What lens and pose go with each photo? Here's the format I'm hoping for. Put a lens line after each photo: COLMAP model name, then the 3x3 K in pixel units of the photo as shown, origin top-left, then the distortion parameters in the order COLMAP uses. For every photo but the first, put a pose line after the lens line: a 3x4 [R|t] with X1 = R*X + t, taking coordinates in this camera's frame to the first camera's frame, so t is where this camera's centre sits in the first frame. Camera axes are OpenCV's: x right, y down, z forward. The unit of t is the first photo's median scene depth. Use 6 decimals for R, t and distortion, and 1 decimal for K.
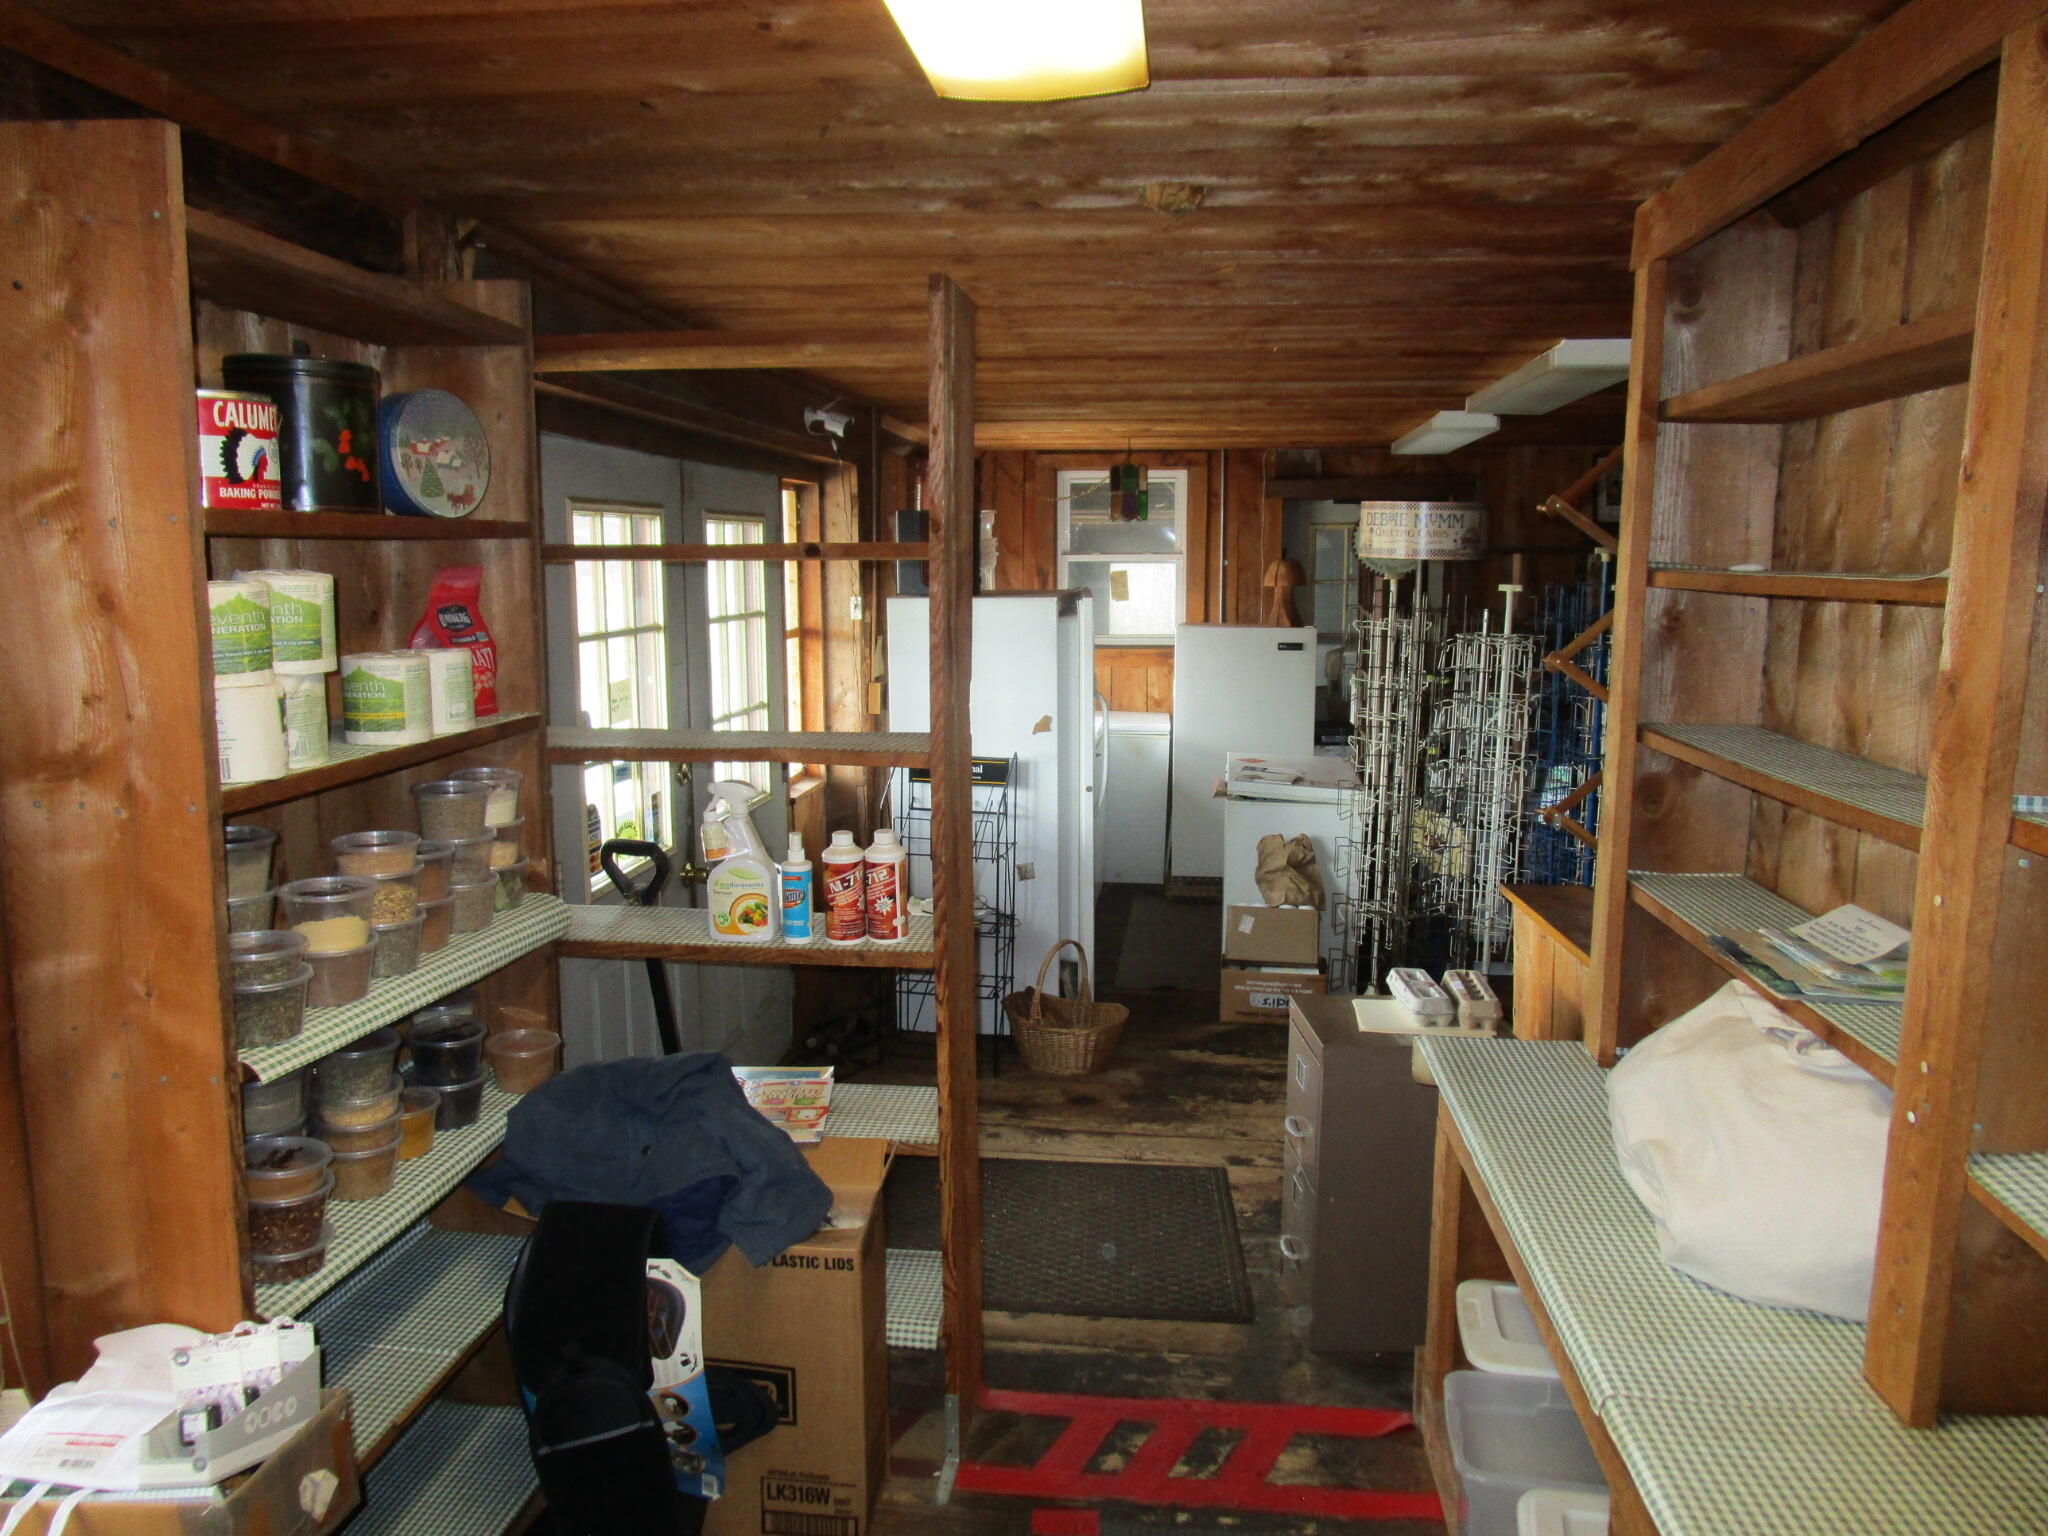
lens RADIAL K [[1488.3, 0, 1022.4], [0, 1488.3, 761.7], [0, 0, 1]] dist [-0.041132, 0.008970]
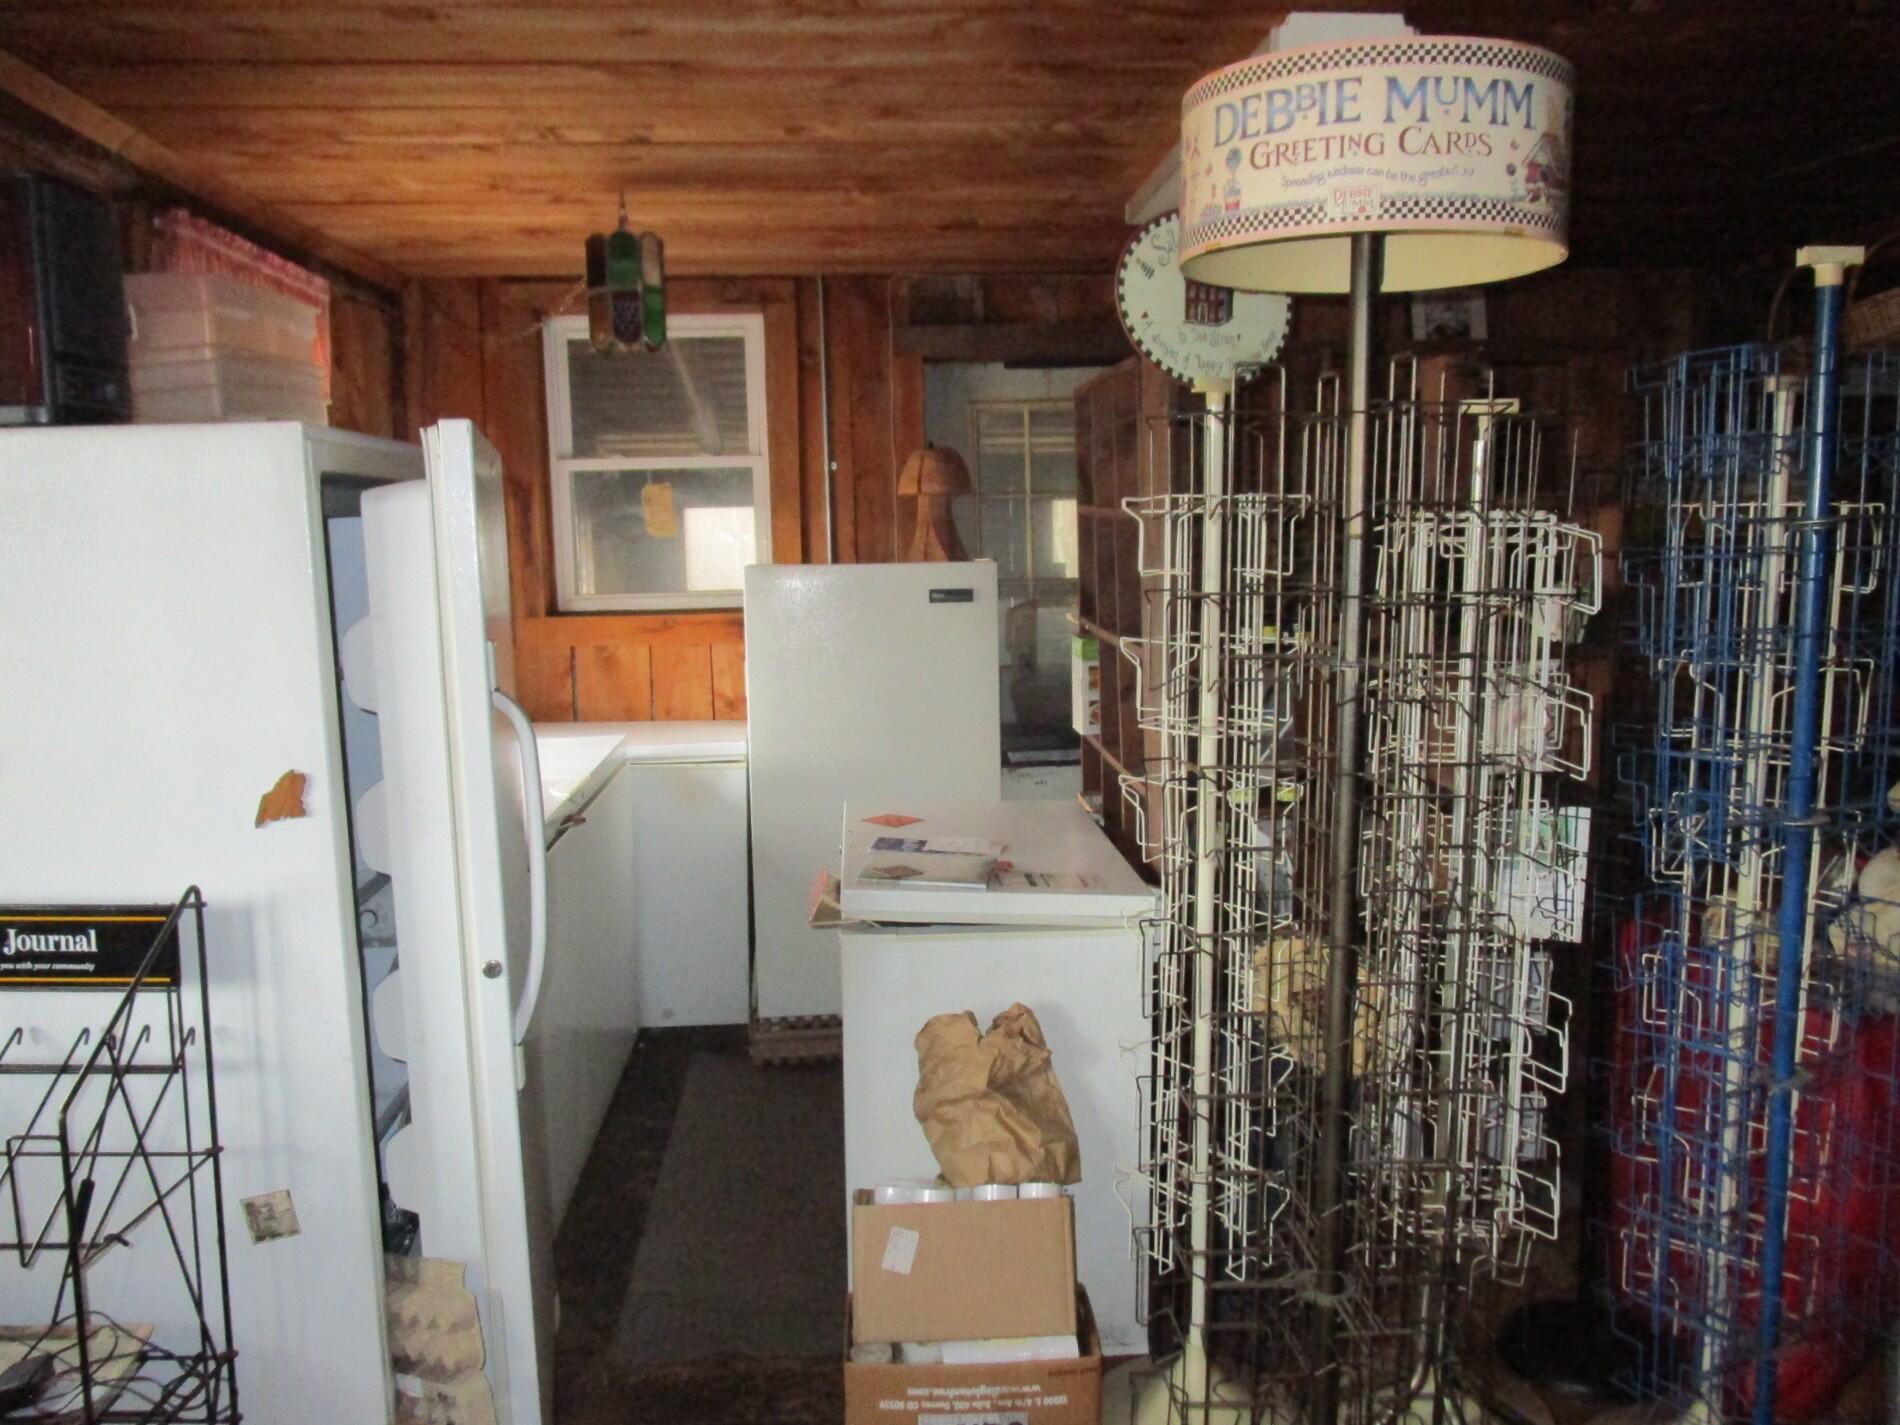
lens RADIAL K [[1380.7, 0, 951.1], [0, 1380.7, 715.5], [0, 0, 1]] dist [-0.041132, 0.008970]
pose [[0.979534, -0.042846, 0.196667, 0.087662], [0.047387, 0.998706, -0.018439, -0.026090], [-0.195623, 0.027381, 0.980297, 0.564928]]
